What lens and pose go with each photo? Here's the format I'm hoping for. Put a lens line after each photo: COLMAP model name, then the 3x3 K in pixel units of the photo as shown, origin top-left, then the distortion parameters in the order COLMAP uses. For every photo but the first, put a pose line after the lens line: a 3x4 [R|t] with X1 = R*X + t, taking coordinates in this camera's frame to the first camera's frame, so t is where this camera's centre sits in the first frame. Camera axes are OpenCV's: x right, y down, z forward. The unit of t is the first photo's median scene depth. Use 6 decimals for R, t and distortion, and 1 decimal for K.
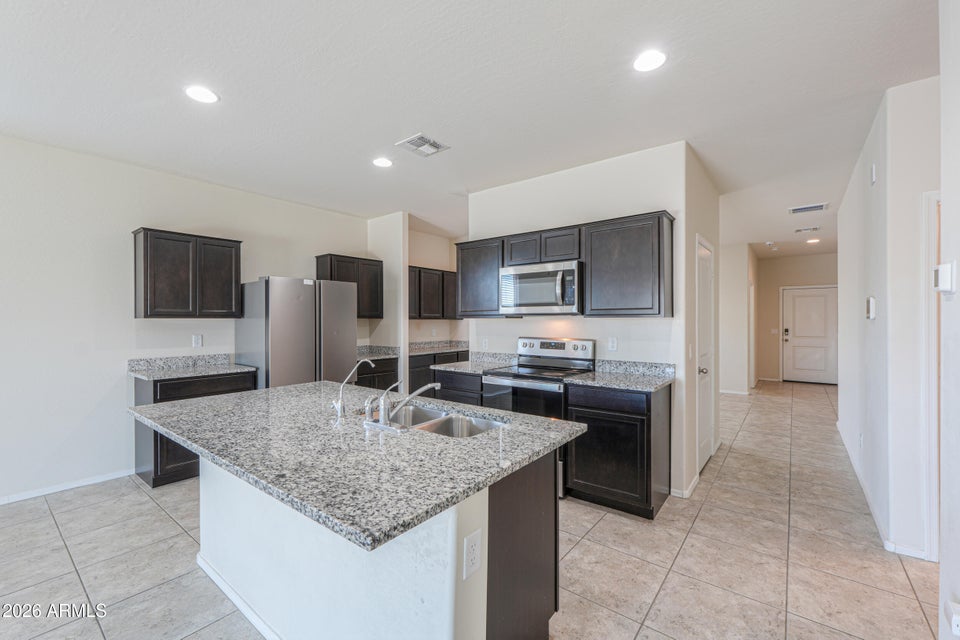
lens RADIAL K [[405.7, 0, 476.4], [0, 405.7, 323.0], [0, 0, 1]] dist [0.010728, -0.000210]
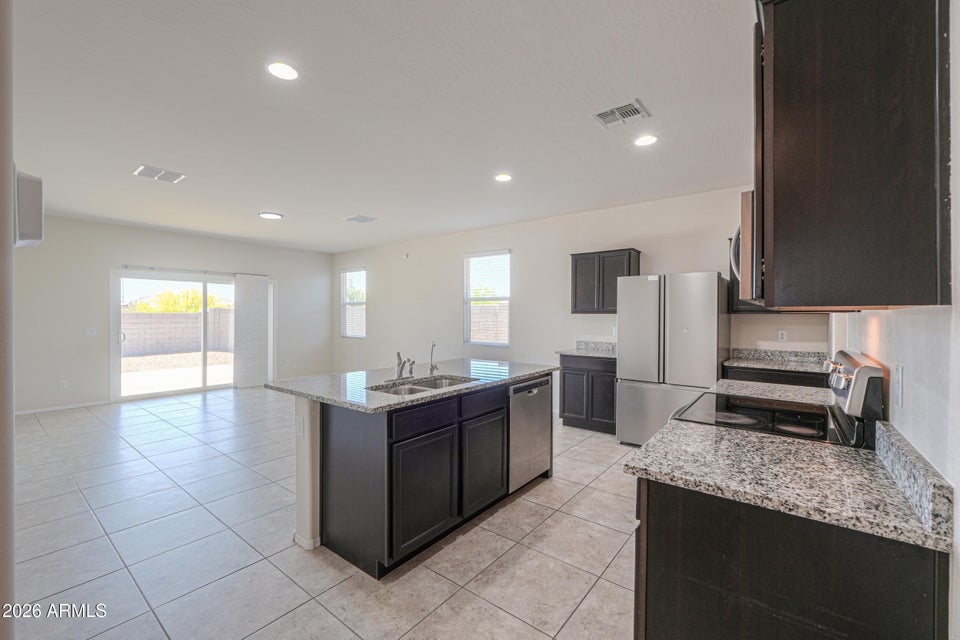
lens RADIAL K [[405.7, 0, 479.9], [0, 405.7, 315.3], [0, 0, 1]] dist [0.010728, -0.000210]
pose [[0.008073, 0.002201, -0.999965, 0.625580], [-0.012035, 0.999925, 0.002104, -0.005291], [0.999895, 0.012018, 0.008099, 0.576449]]
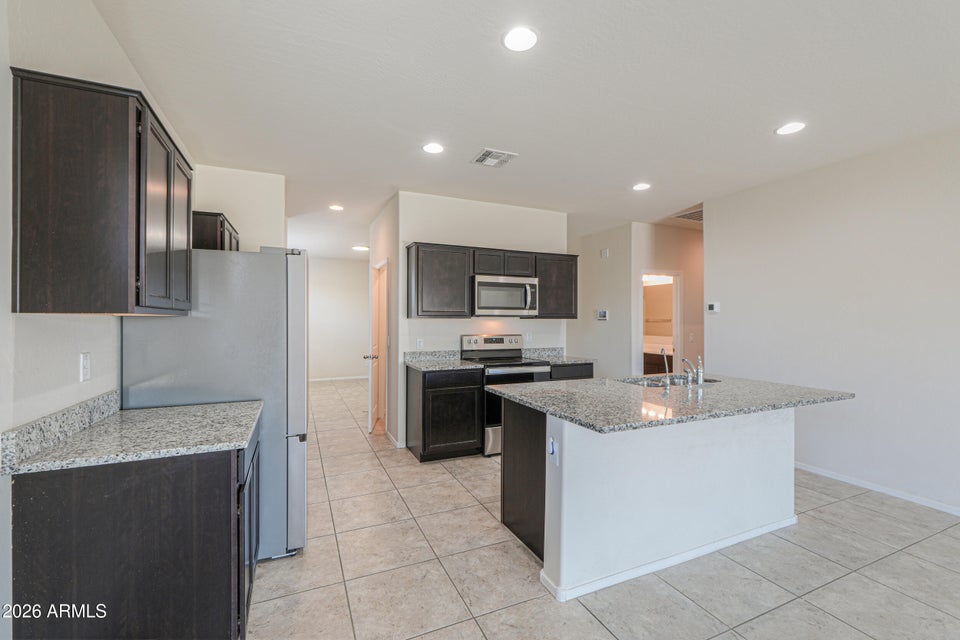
lens RADIAL K [[405.7, 0, 472.4], [0, 405.7, 315.3], [0, 0, 1]] dist [0.010728, -0.000210]
pose [[0.472520, 0.013368, 0.881218, -0.923425], [0.002109, 0.999865, -0.016298, -0.002198], [-0.881317, 0.009560, 0.472428, 0.451948]]
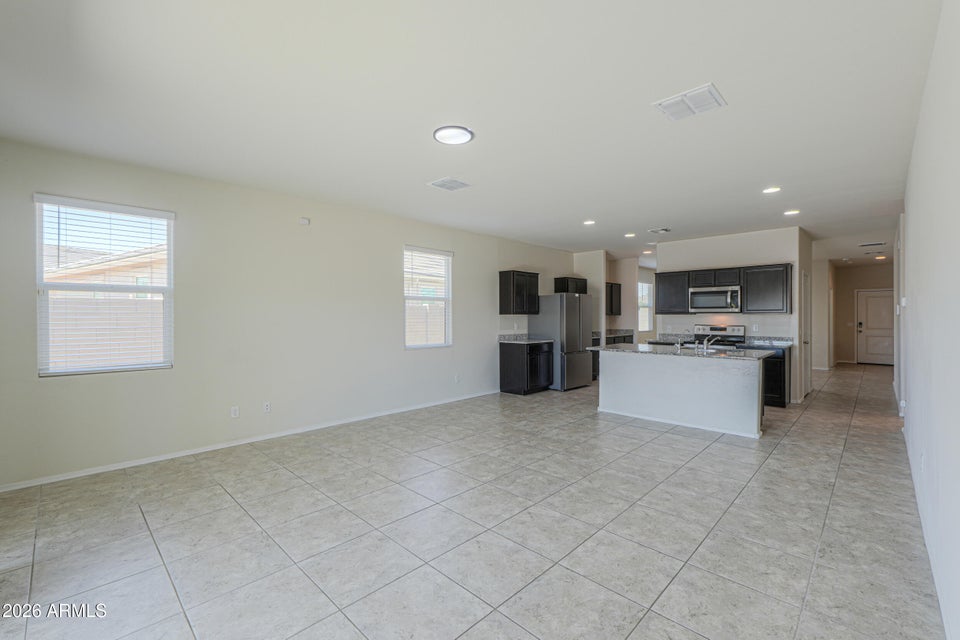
lens RADIAL K [[405.7, 0, 484.4], [0, 405.7, 318.2], [0, 0, 1]] dist [0.010728, -0.000210]
pose [[0.994743, 0.000570, -0.102402, -0.673265], [-0.000656, 0.999999, -0.000808, 0.007445], [0.102401, 0.000871, 0.994743, -0.950851]]
